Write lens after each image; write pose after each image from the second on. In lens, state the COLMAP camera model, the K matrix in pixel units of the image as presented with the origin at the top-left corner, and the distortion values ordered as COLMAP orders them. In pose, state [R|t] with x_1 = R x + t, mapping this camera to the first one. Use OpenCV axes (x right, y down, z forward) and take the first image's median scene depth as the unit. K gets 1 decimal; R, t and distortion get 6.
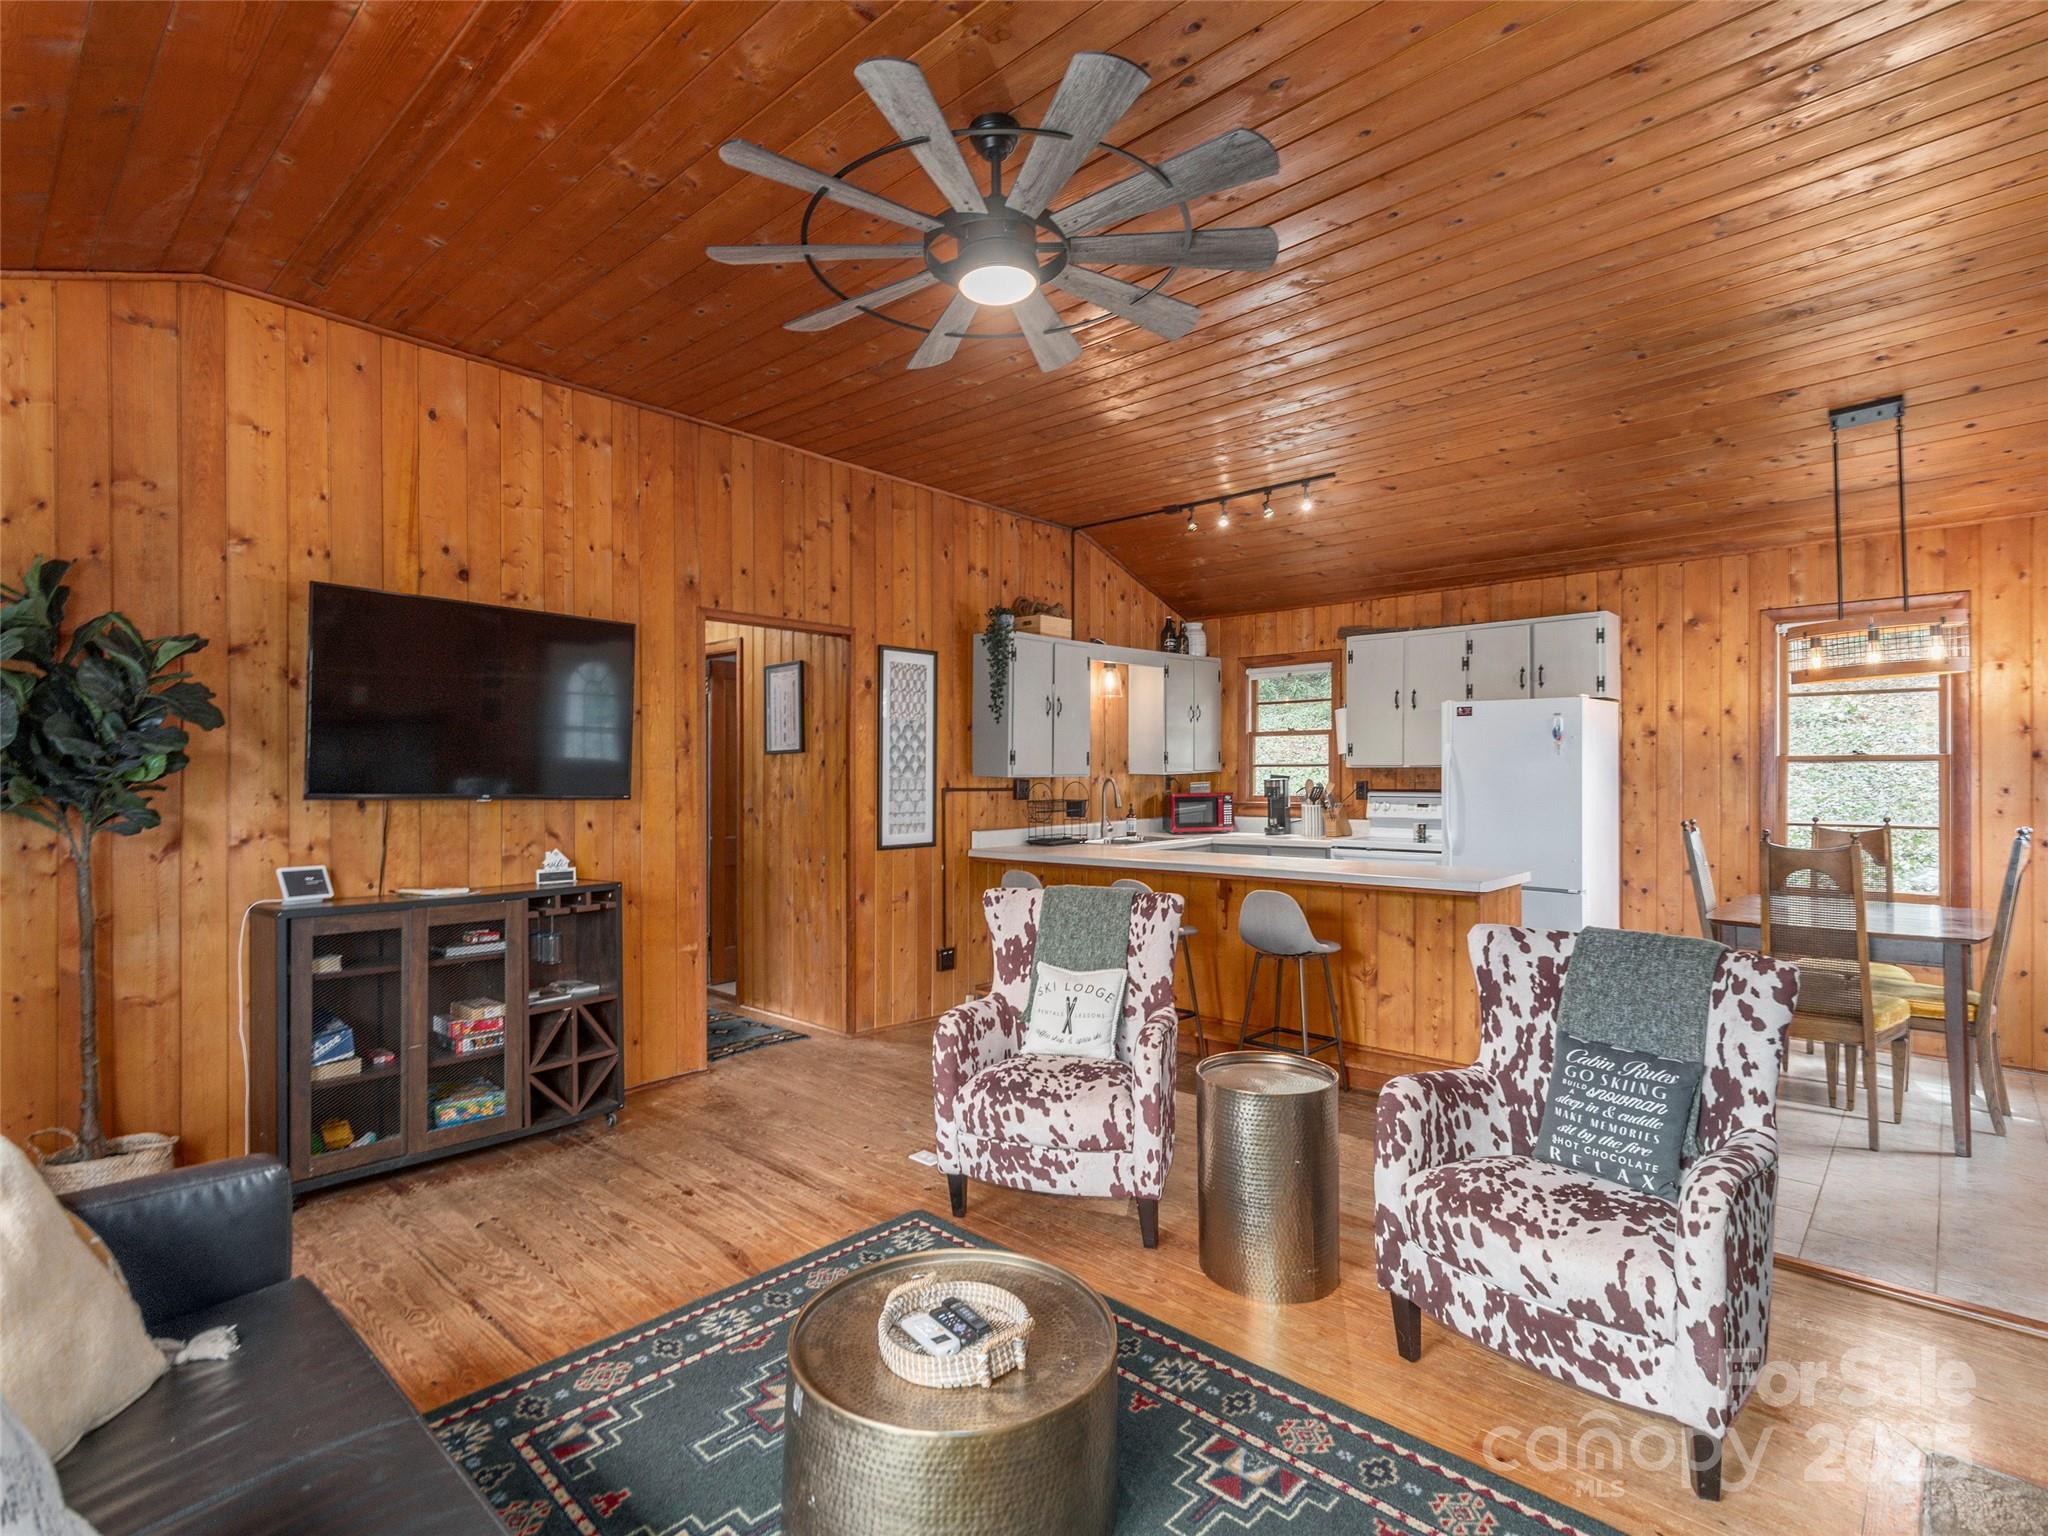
lens RADIAL K [[1009.2, 0, 1007.9], [0, 1009.2, 767.1], [0, 0, 1]] dist [0.009676, -0.001145]
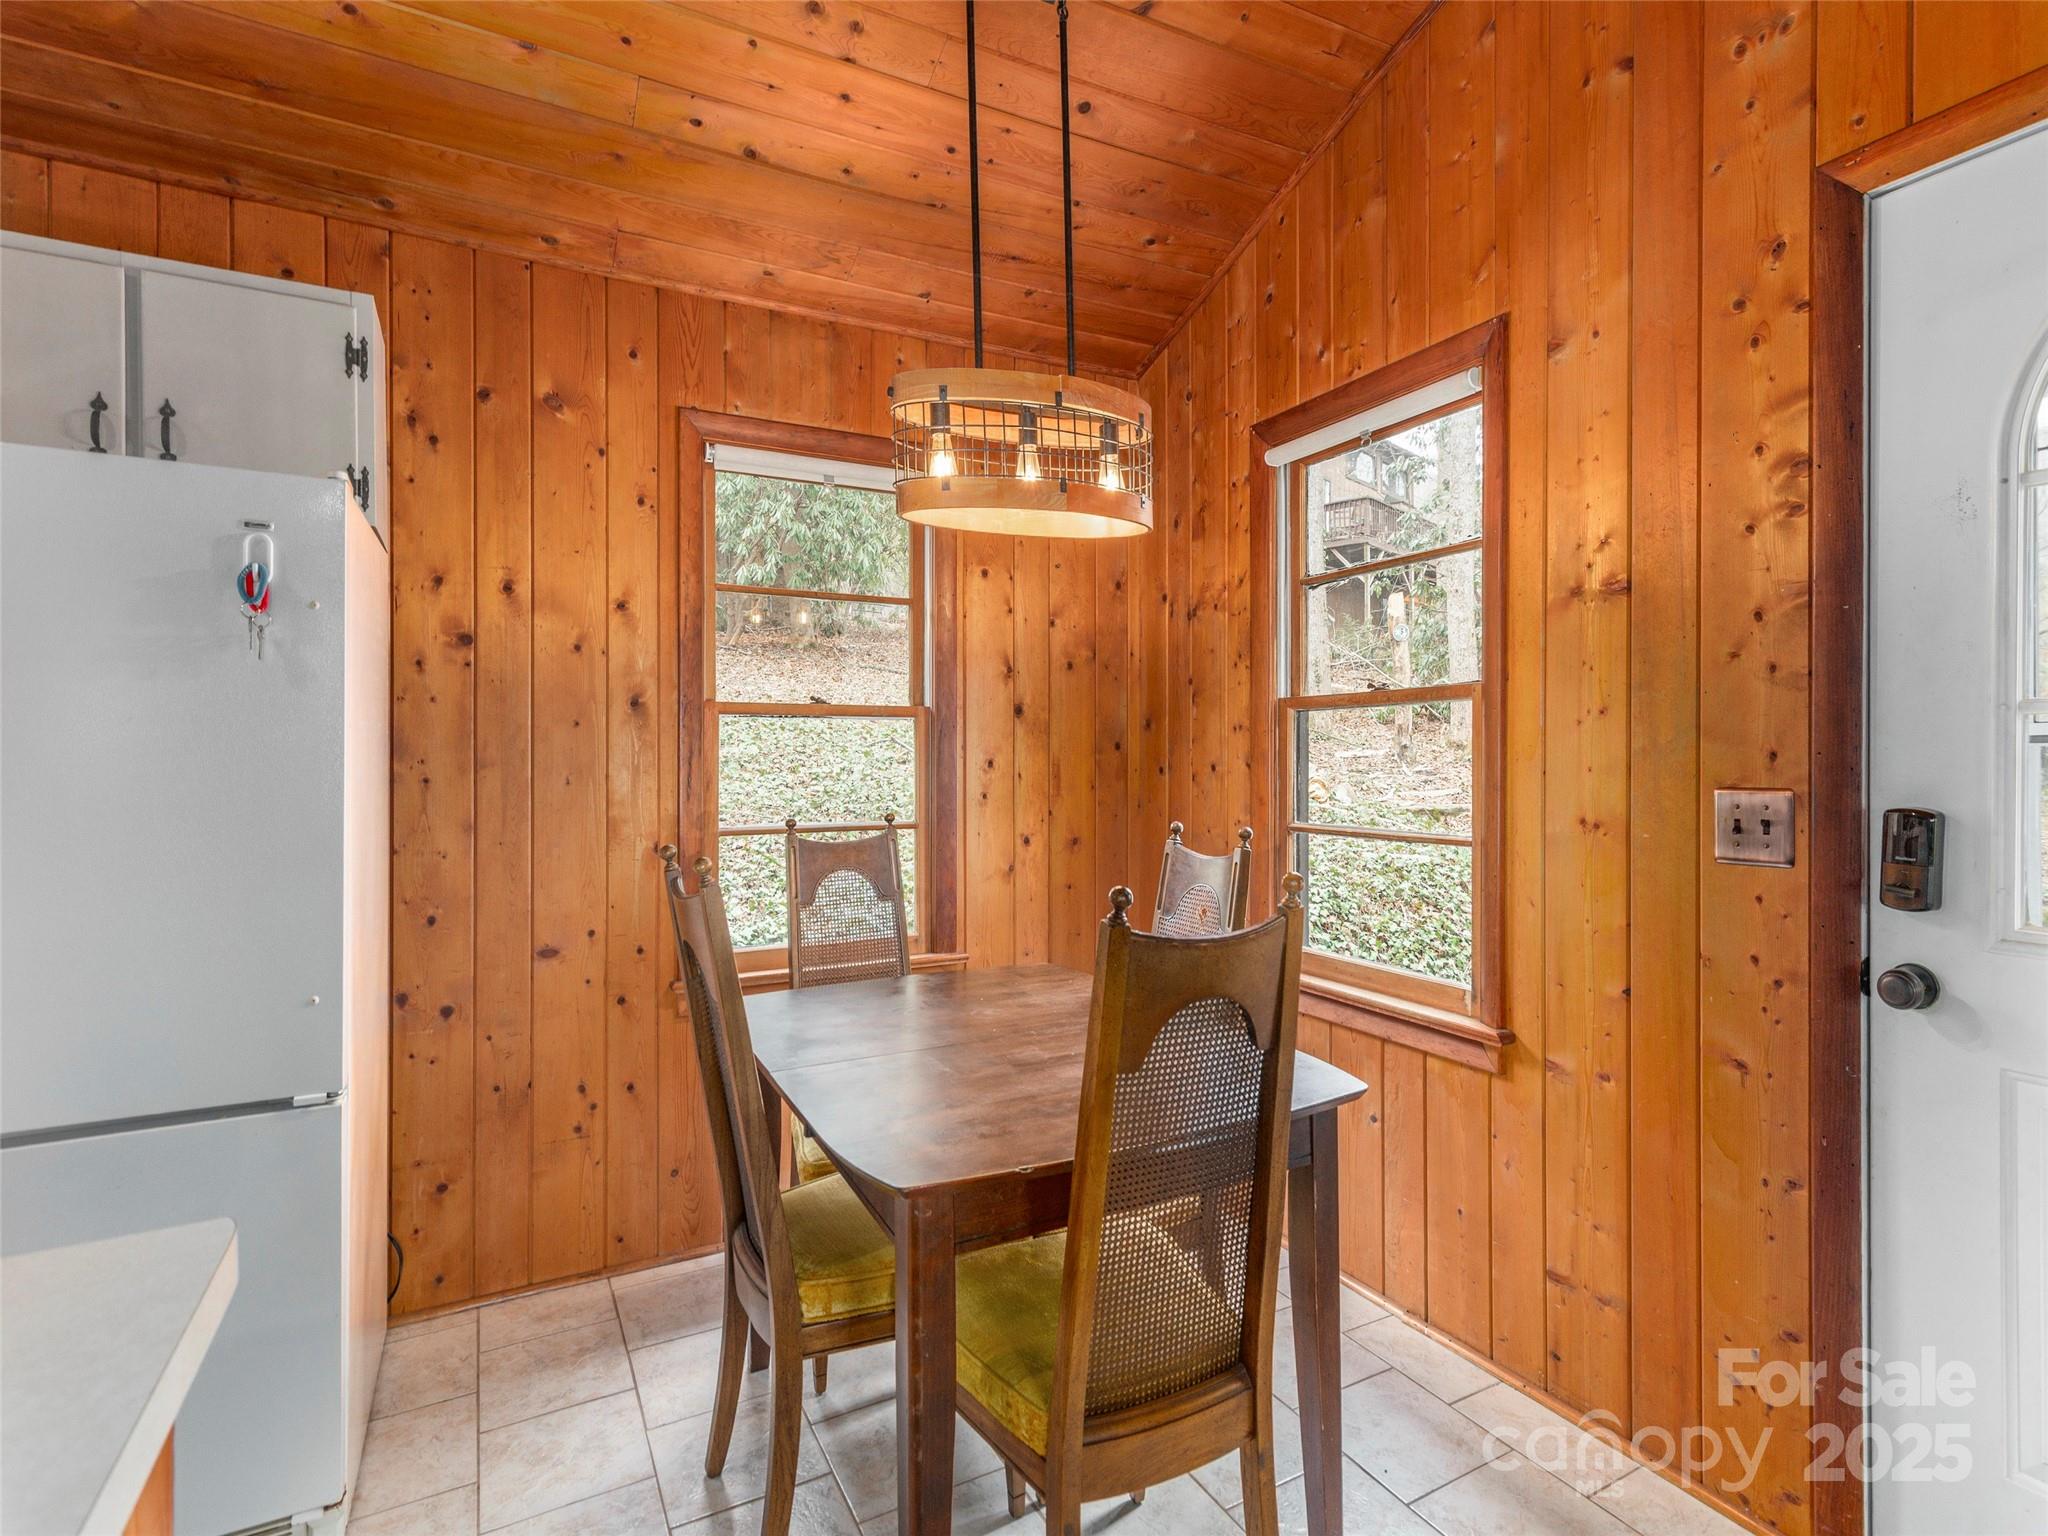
lens RADIAL K [[1009.2, 0, 1026.9], [0, 1009.2, 758.0], [0, 0, 1]] dist [0.009676, -0.001145]
pose [[0.326103, -0.000786, 0.945334, 0.303950], [-0.002303, 0.999996, 0.001626, 0.015162], [-0.945331, -0.002708, 0.326100, 0.625661]]
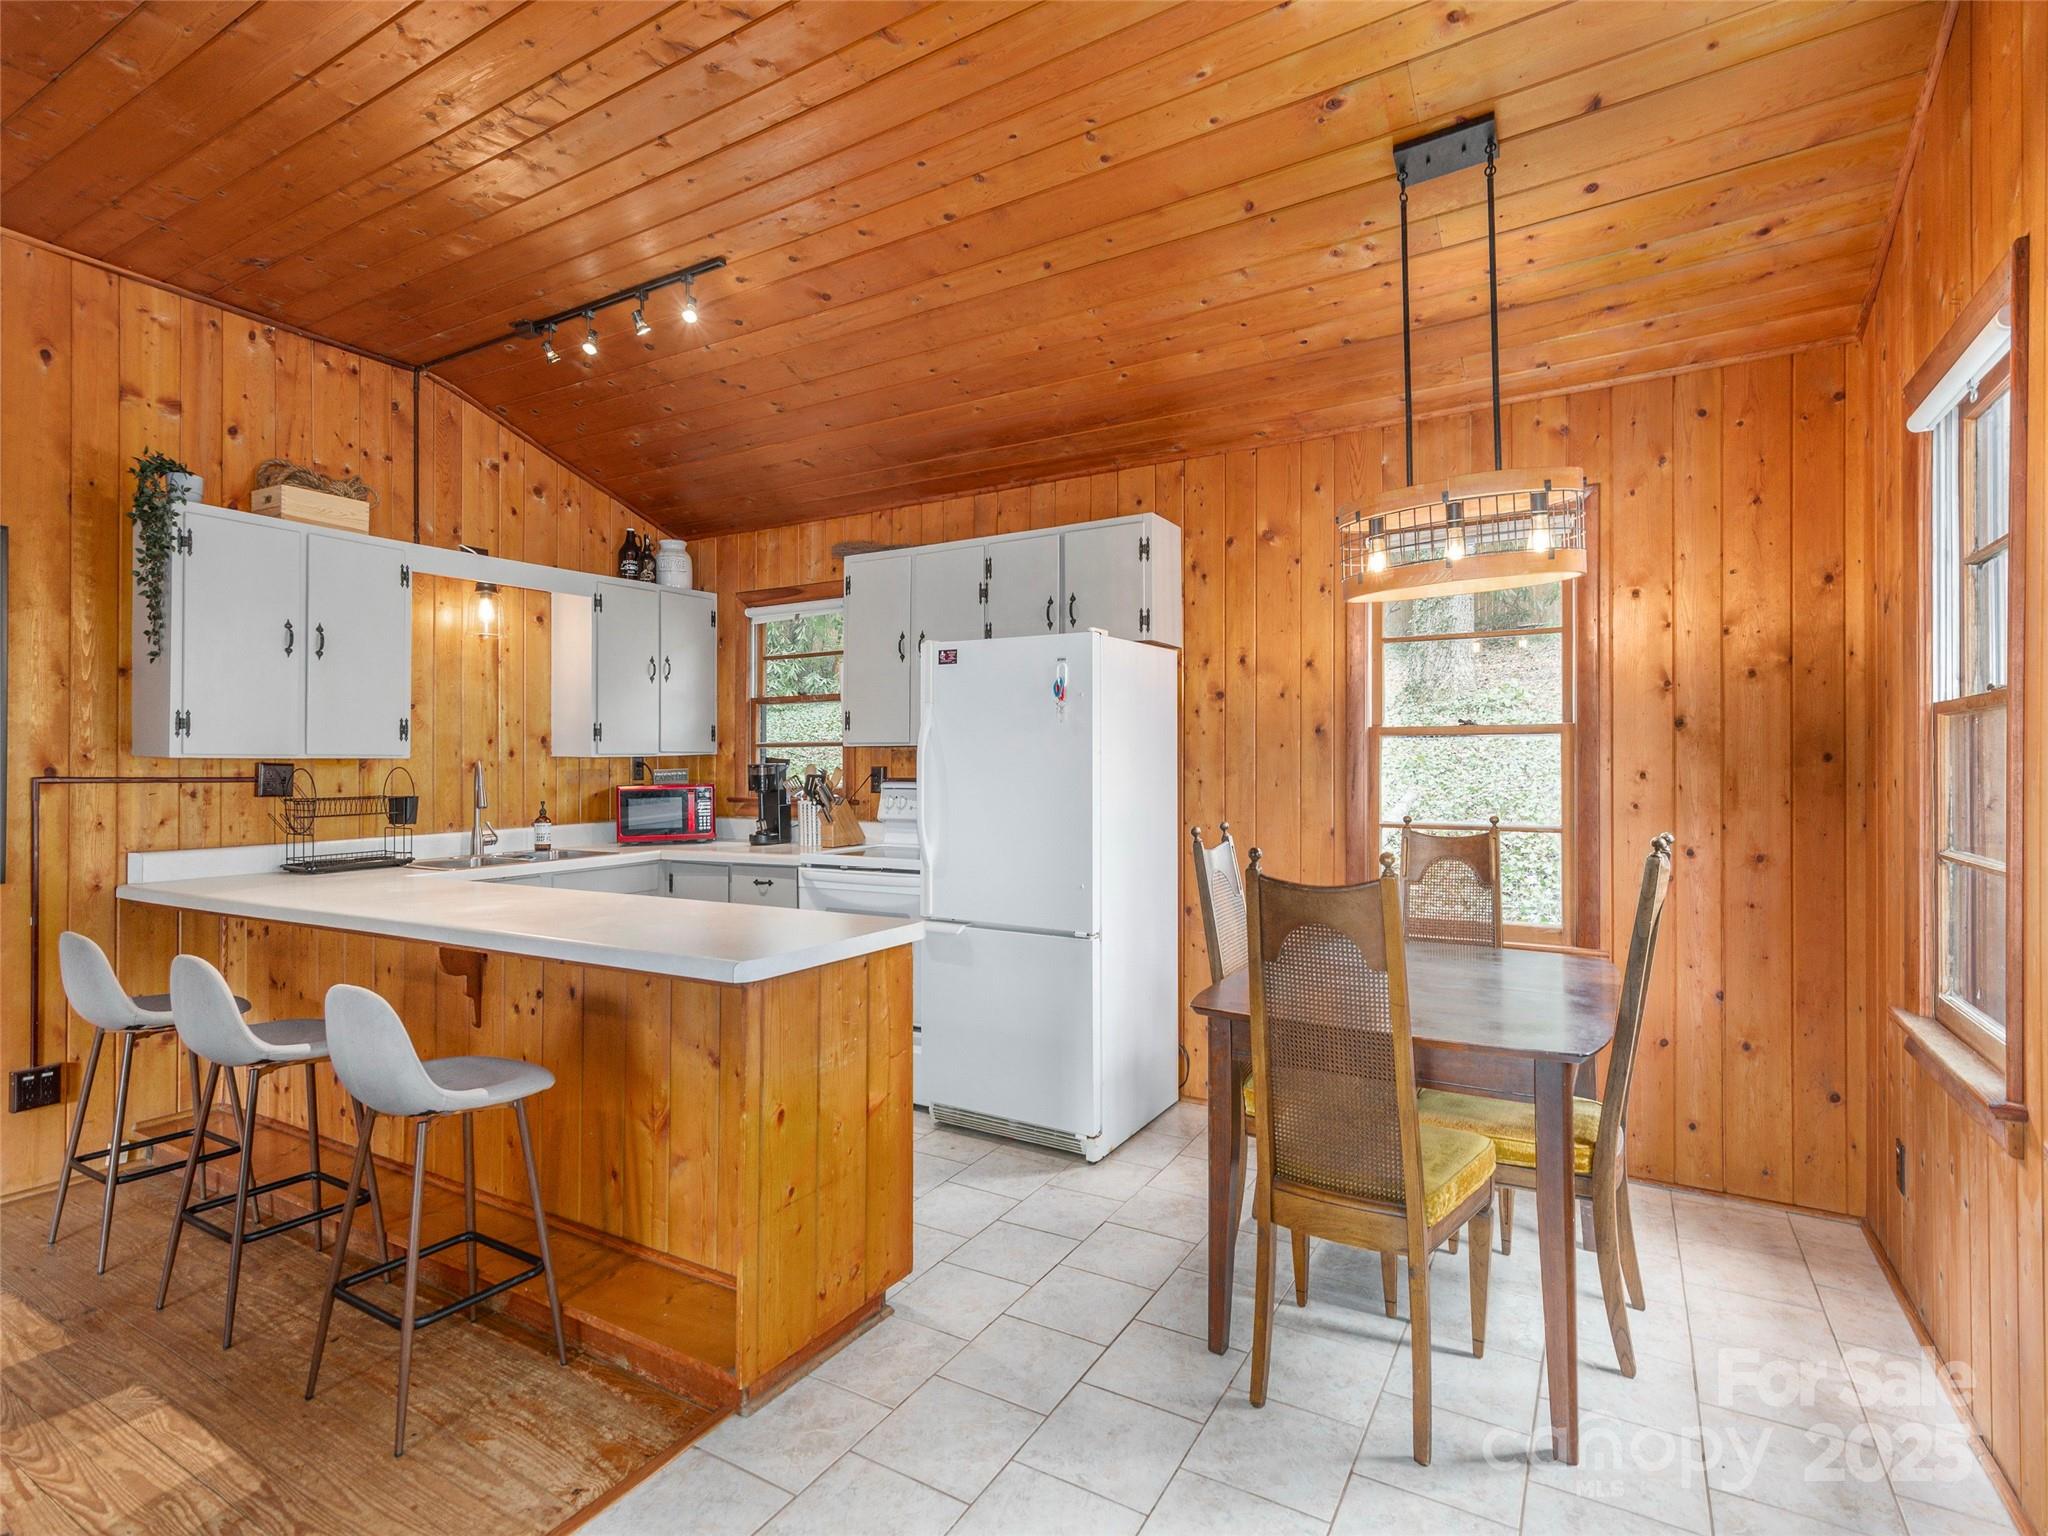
lens RADIAL K [[1009.2, 0, 1021.6], [0, 1009.2, 759.9], [0, 0, 1]] dist [0.009676, -0.001145]
pose [[0.977093, 0.001092, 0.212808, 0.349969], [-0.001007, 0.999999, -0.000510, 0.011192], [-0.212808, 0.000284, 0.977094, 0.346126]]
